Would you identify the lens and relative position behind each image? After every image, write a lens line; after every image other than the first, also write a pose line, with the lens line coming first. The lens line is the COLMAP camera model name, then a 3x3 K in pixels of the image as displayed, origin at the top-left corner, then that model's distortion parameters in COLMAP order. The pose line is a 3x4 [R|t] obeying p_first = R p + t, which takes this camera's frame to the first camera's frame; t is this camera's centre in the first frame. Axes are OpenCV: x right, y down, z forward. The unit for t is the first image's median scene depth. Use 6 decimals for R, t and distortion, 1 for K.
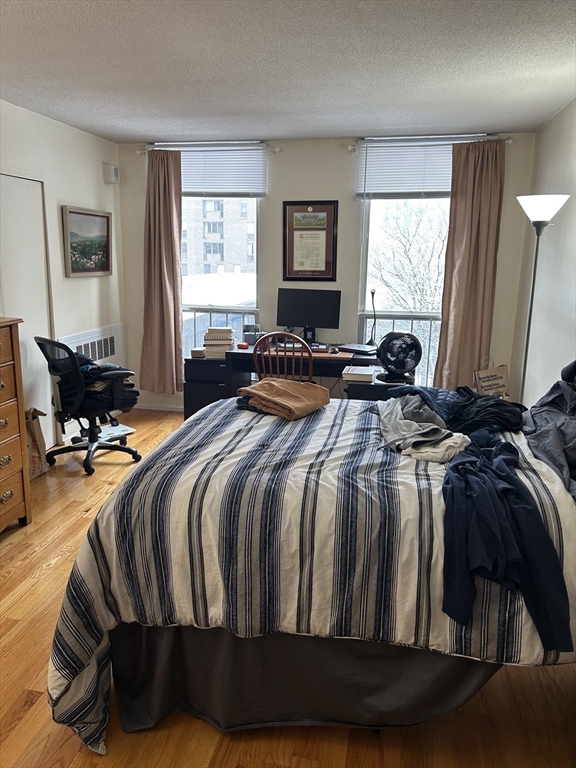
lens RADIAL K [[575.2, 0, 288.0], [0, 575.2, 384.0], [0, 0, 1]] dist [0.058907, -0.066385]
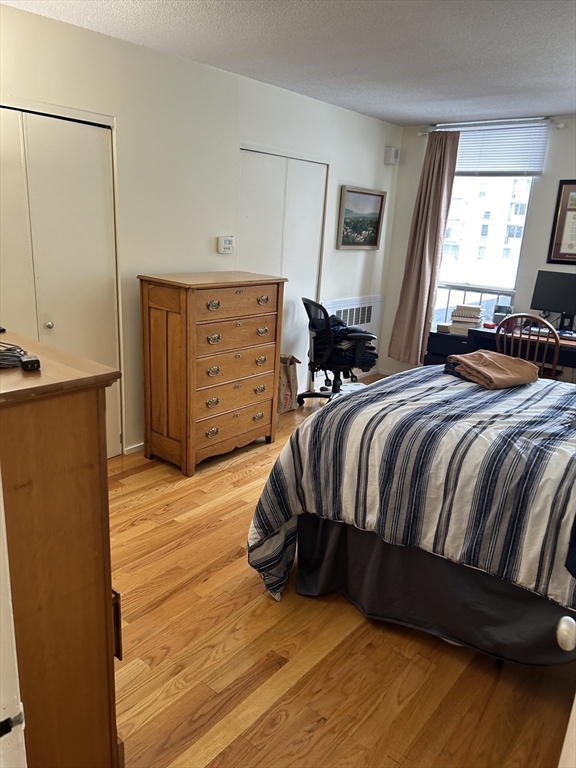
lens RADIAL K [[575.7, 0, 291.5], [0, 575.7, 391.7], [0, 0, 1]] dist [0.078847, -0.114595]
pose [[0.884922, 0.159653, -0.437519, 0.163225], [-0.140756, 0.987159, 0.075529, 0.041084], [0.443960, -0.005254, 0.896031, -0.135156]]
